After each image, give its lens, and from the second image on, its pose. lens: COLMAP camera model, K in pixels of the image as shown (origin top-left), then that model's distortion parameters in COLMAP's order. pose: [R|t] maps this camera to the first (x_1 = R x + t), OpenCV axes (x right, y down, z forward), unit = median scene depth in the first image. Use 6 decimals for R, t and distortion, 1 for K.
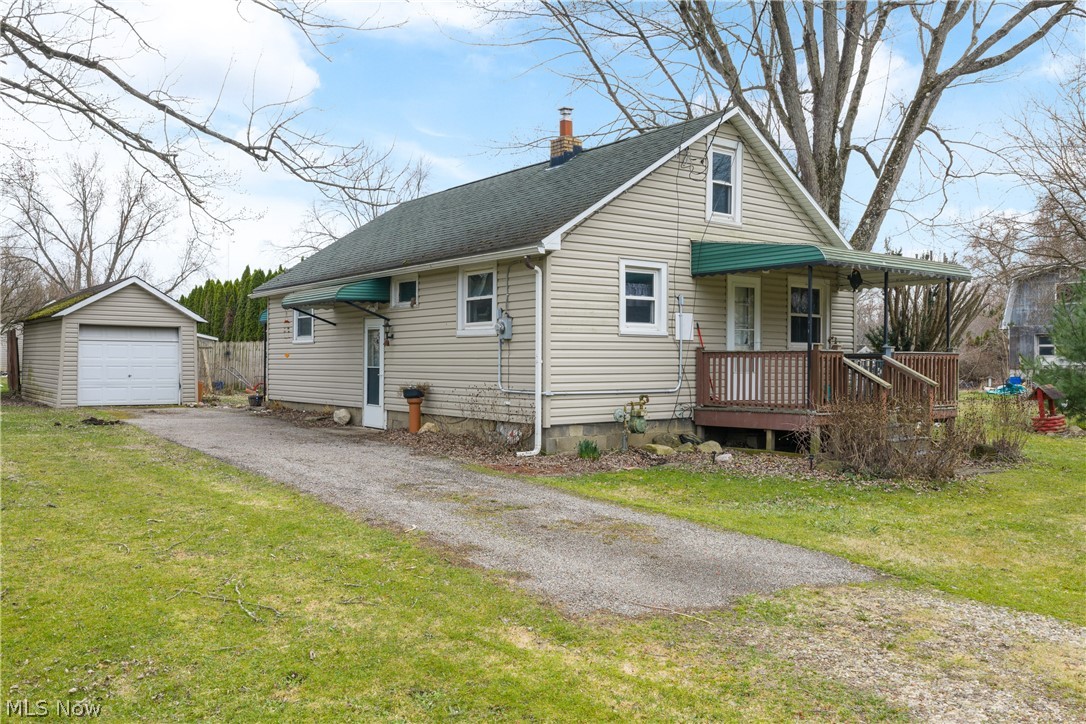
lens RADIAL K [[899.4, 0, 532.7], [0, 899.4, 359.0], [0, 0, 1]] dist [0.058382, -0.002961]
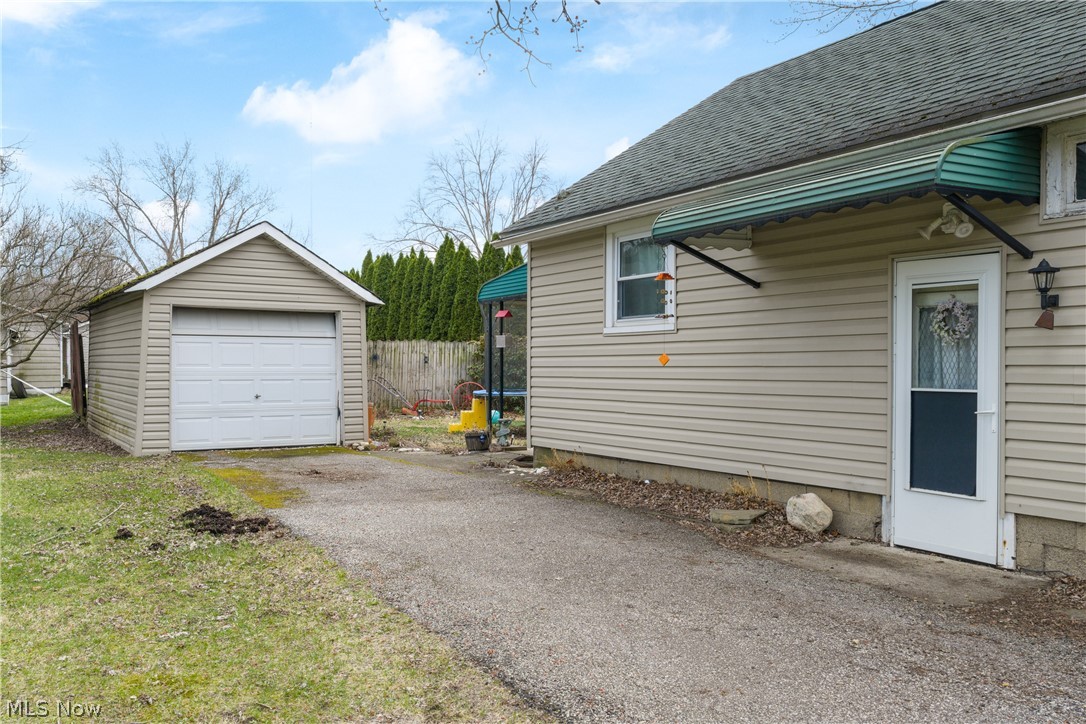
lens RADIAL K [[899.4, 0, 550.7], [0, 899.4, 367.5], [0, 0, 1]] dist [0.058382, -0.002961]
pose [[0.997882, -0.004393, -0.064894, -0.227523], [0.004759, 0.999974, 0.005487, -0.002284], [0.064868, -0.005784, 0.997877, 0.454393]]
